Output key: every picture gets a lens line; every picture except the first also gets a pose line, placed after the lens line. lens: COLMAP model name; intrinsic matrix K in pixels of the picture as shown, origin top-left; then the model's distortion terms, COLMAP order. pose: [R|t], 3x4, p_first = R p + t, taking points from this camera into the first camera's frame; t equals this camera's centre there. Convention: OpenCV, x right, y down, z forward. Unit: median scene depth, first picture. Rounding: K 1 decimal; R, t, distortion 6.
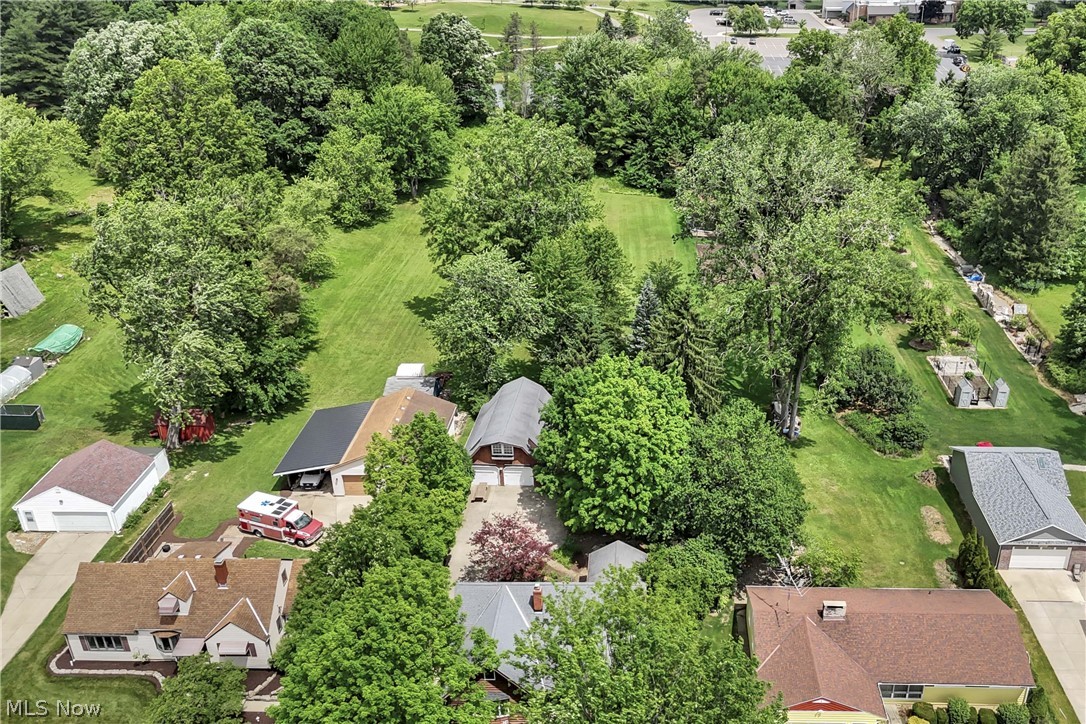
lens RADIAL K [[908.6, 0, 649.0], [0, 908.6, 361.8], [0, 0, 1]] dist [0.062768, -0.051107]
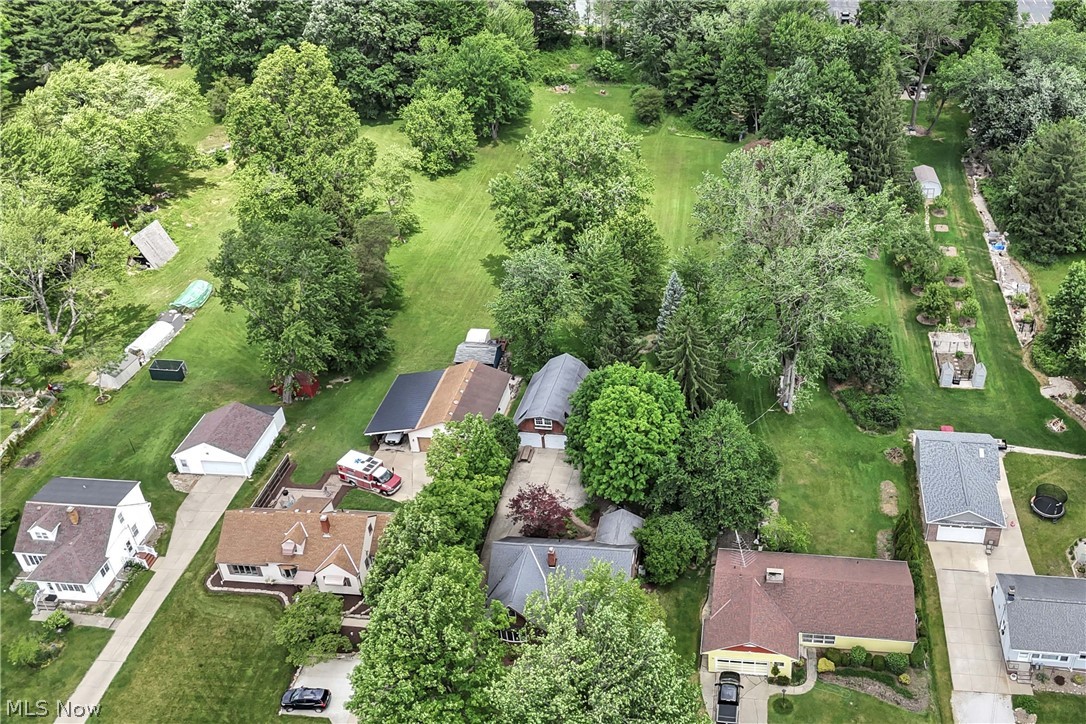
lens RADIAL K [[986.1, 0, 702.9], [0, 986.1, 315.6], [0, 0, 1]] dist [0.053070, -0.018826]
pose [[0.996742, 0.037923, -0.071183, 0.131385], [-0.029721, 0.993158, 0.112932, -0.183686], [0.074978, -0.110448, 0.991050, -0.272566]]
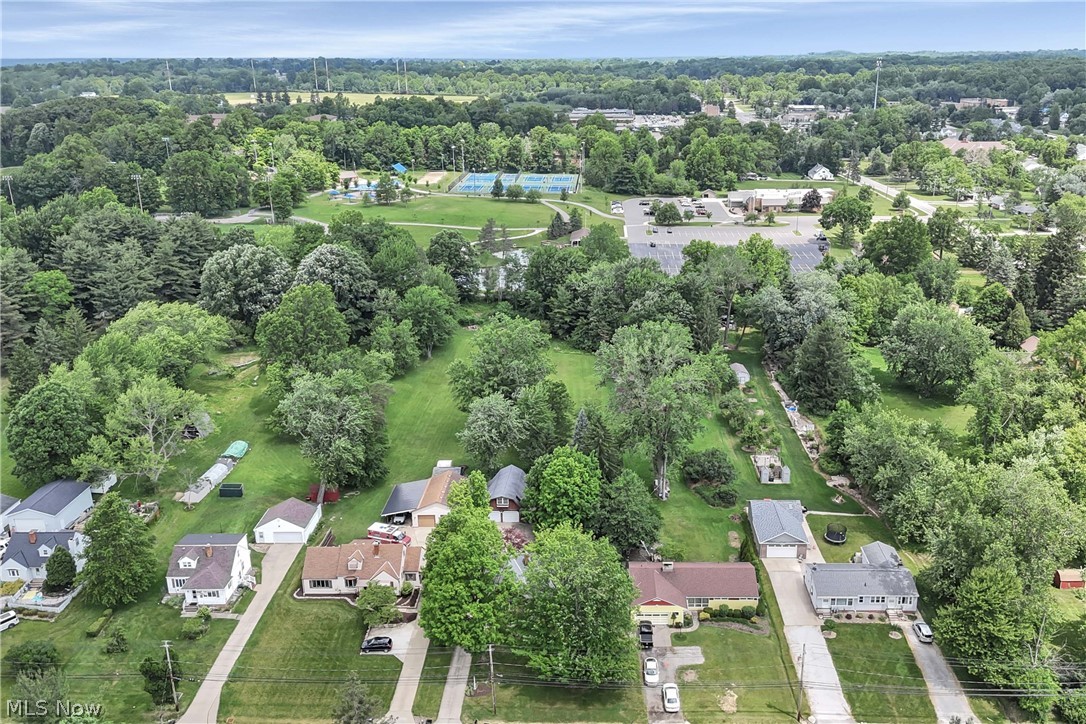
lens RADIAL K [[919.3, 0, 610.5], [0, 919.3, 365.4], [0, 0, 1]] dist [0.055749, -0.009897]
pose [[0.999906, -0.007548, 0.011428, 0.035836], [0.009105, 0.989682, -0.142995, 0.082252], [-0.010231, 0.143085, 0.989657, -0.807812]]
